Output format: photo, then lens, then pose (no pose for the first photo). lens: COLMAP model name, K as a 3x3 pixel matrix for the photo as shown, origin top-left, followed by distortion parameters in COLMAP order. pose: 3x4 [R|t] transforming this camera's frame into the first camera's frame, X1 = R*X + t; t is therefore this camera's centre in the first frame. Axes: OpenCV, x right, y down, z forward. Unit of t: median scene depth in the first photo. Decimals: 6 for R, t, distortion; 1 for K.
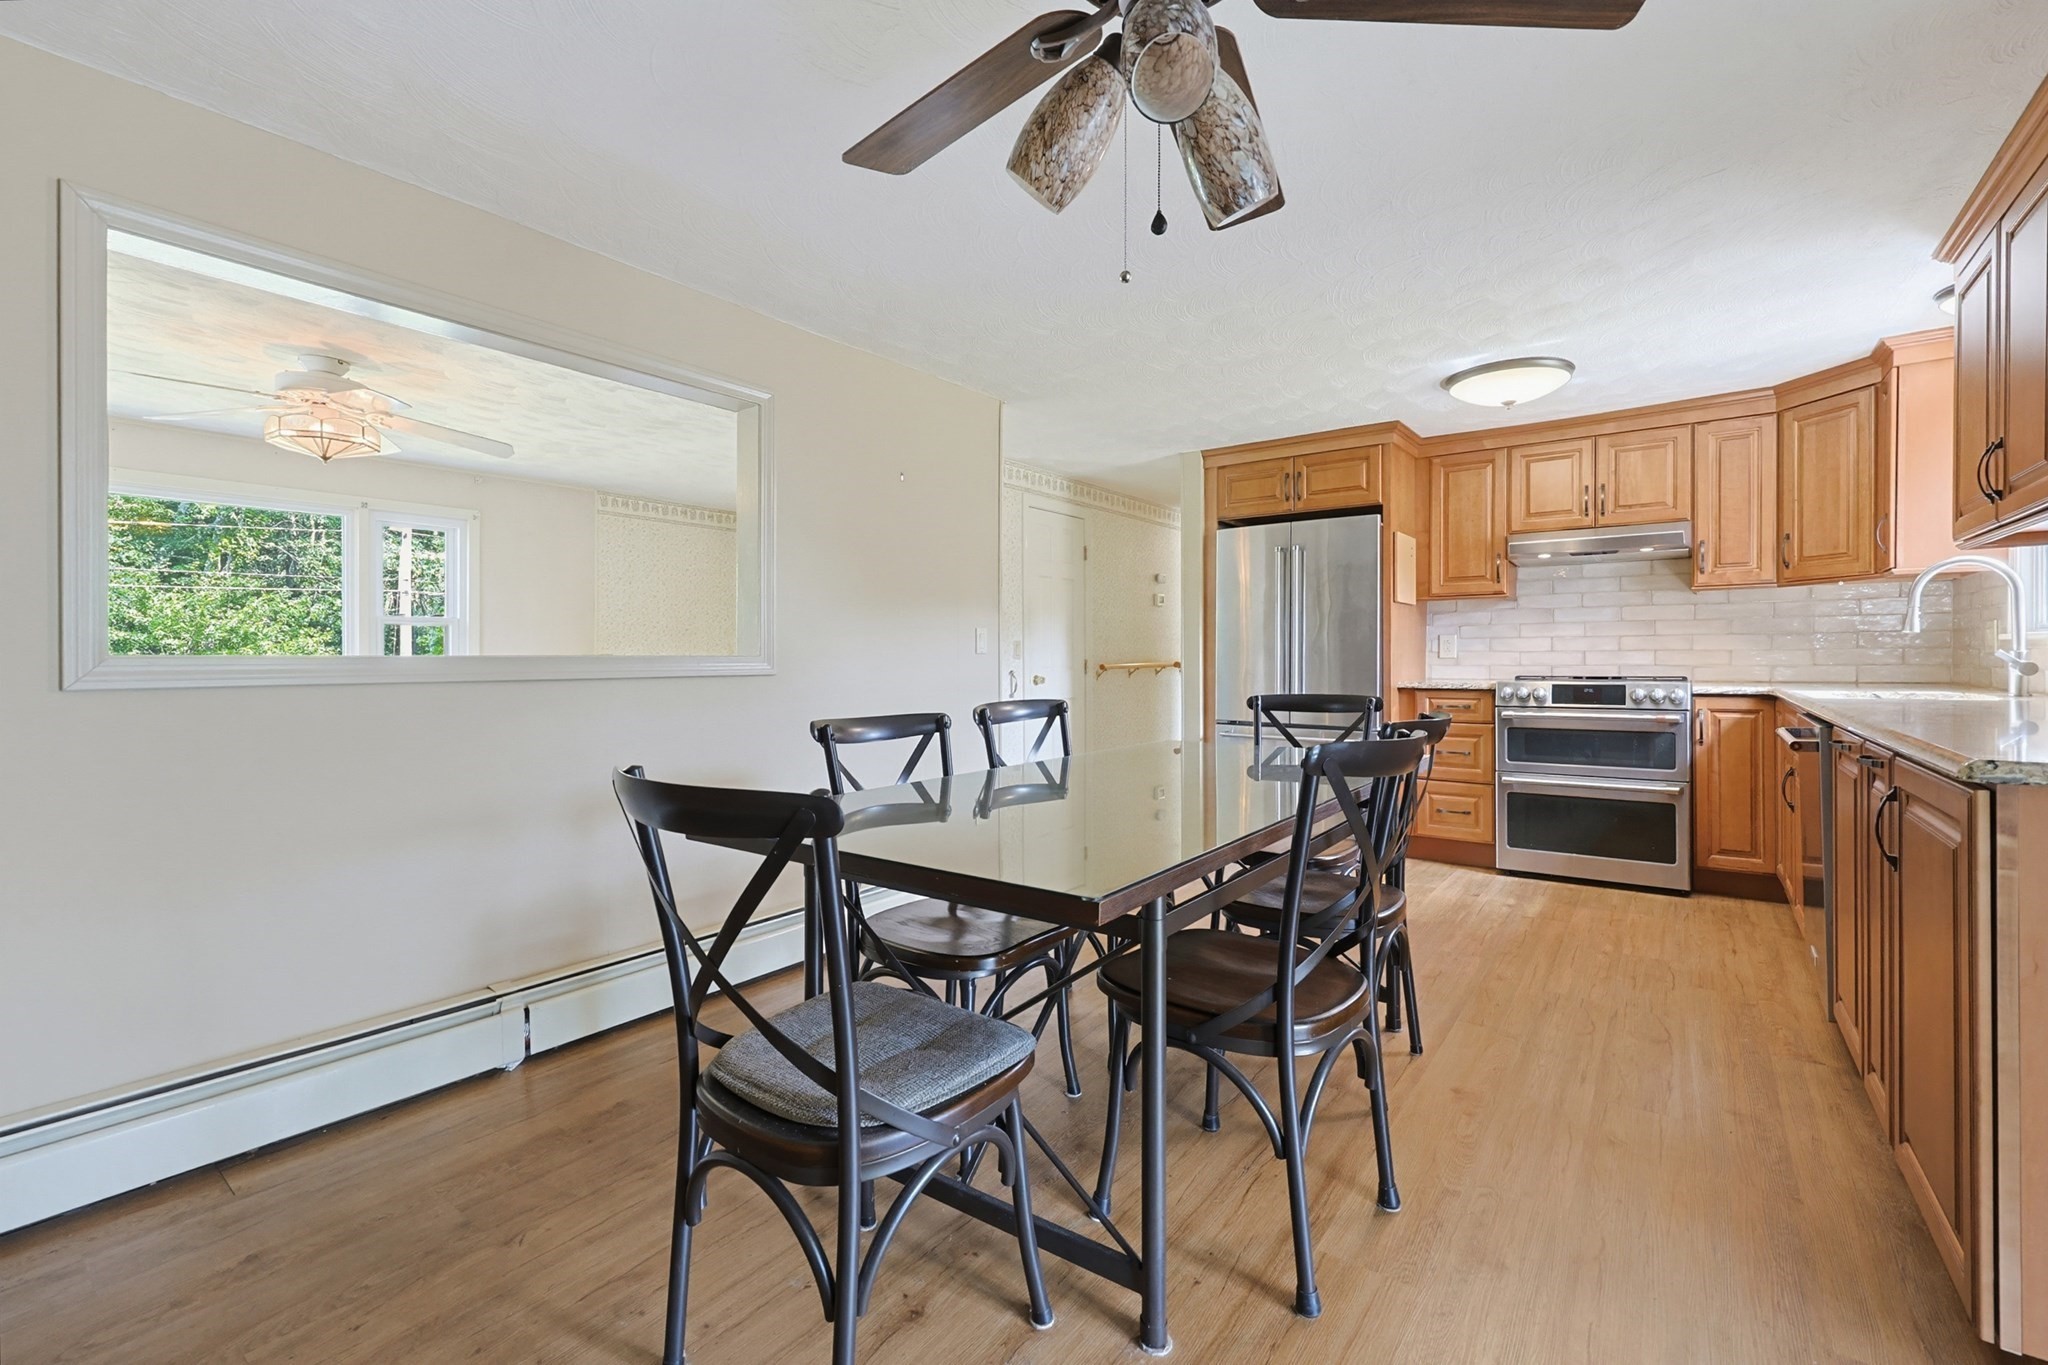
lens RADIAL K [[870.0, 0, 1024.1], [0, 870.0, 660.1], [0, 0, 1]] dist [-0.000515, -0.000066]
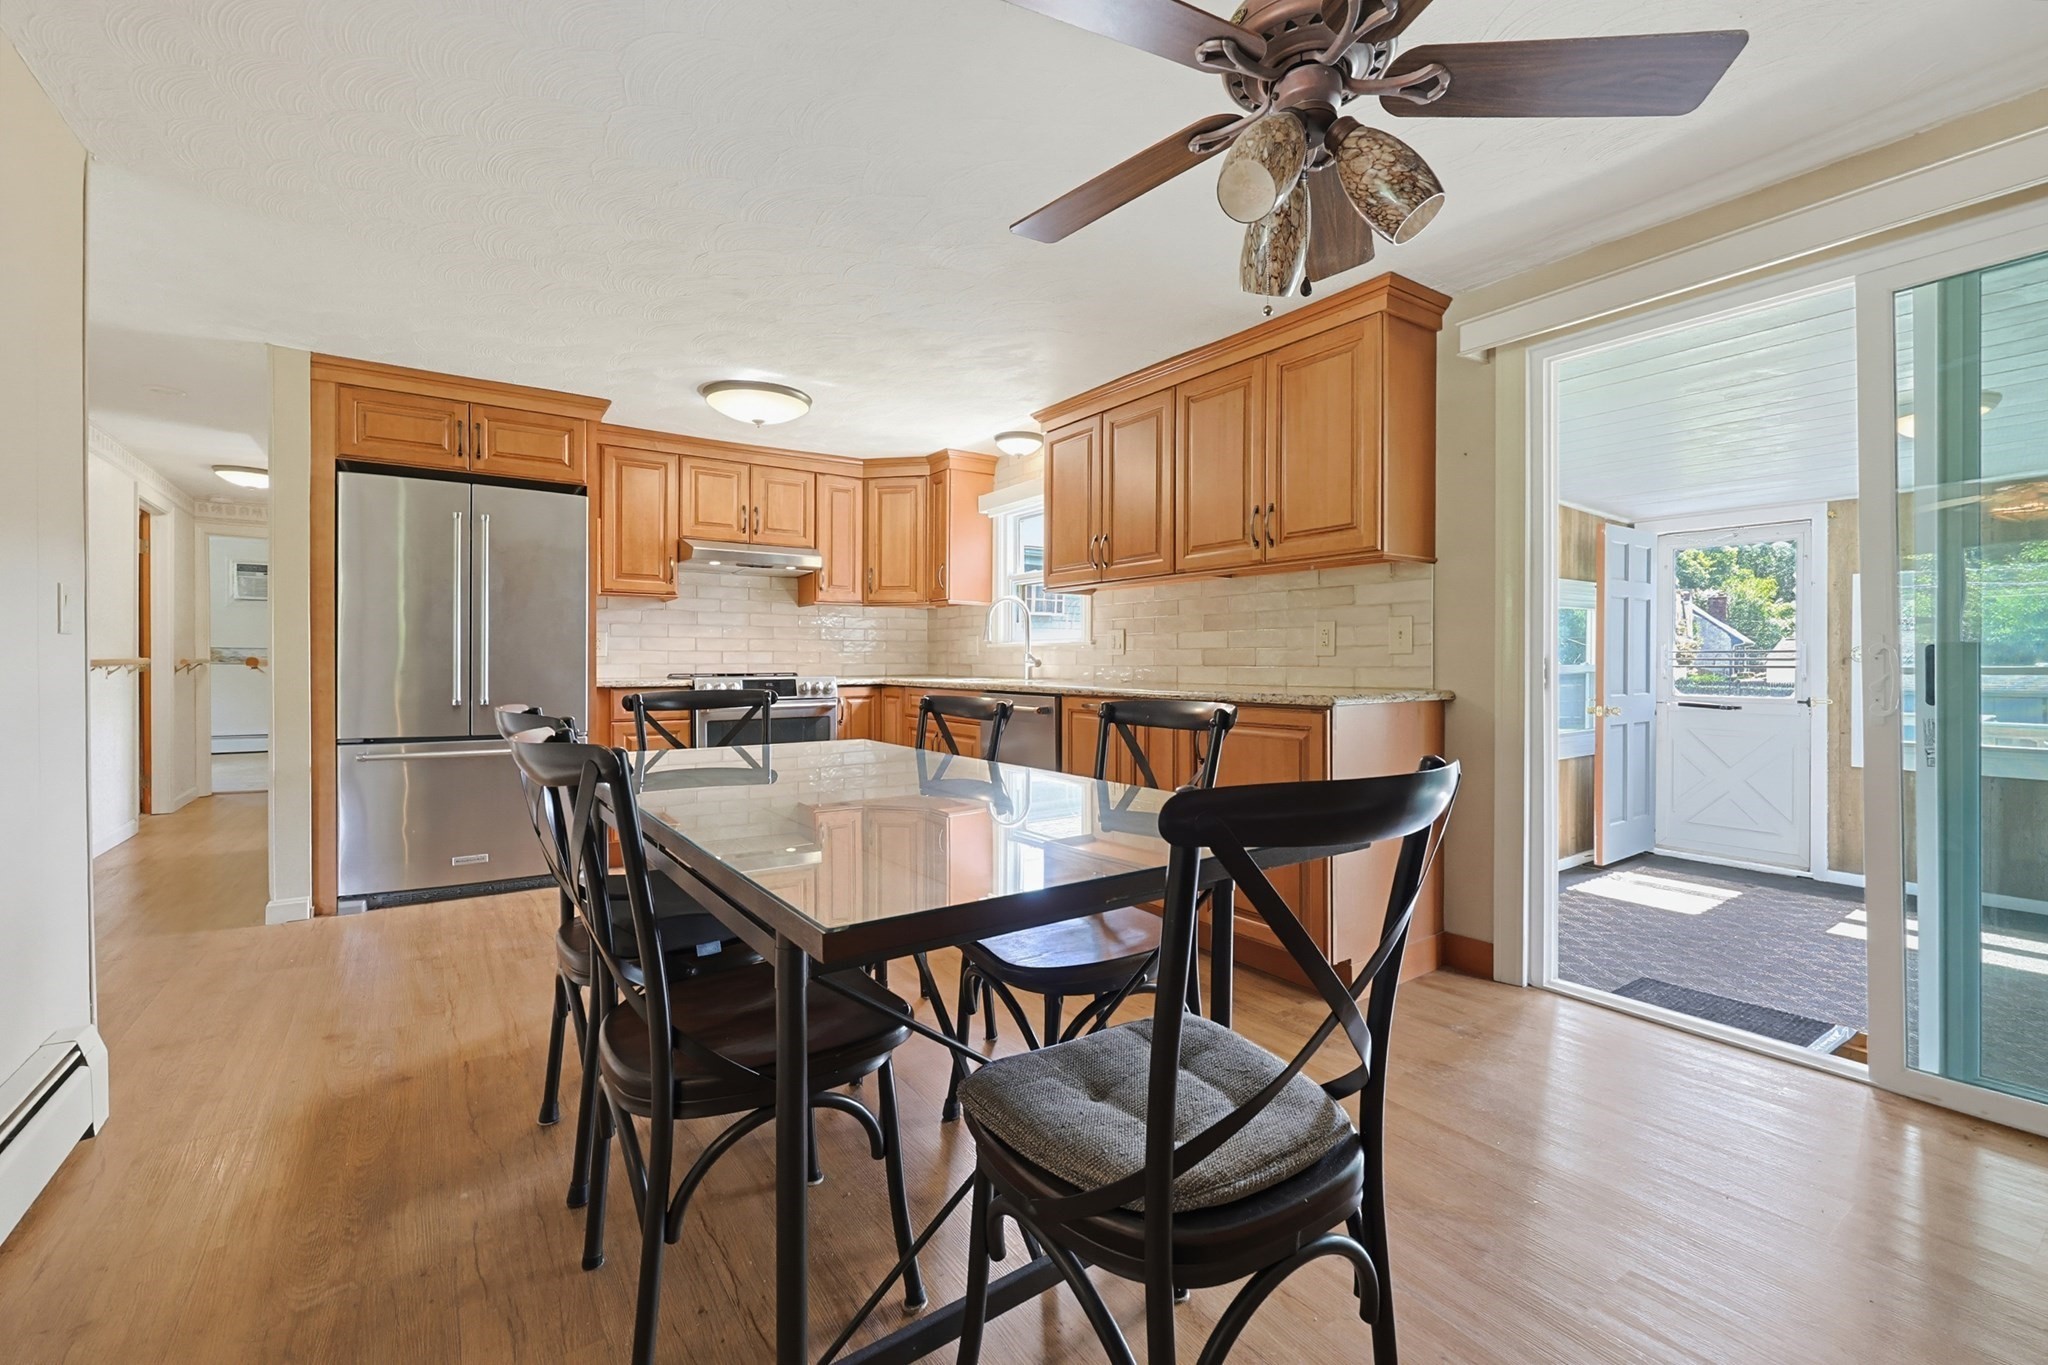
lens RADIAL K [[870.0, 0, 1024.1], [0, 870.0, 660.1], [0, 0, 1]] dist [-0.000515, -0.000066]
pose [[0.319802, 0.007350, 0.947456, -0.316737], [-0.000745, 0.999972, -0.007506, 0.010328], [-0.947484, 0.001694, 0.319798, 0.285401]]
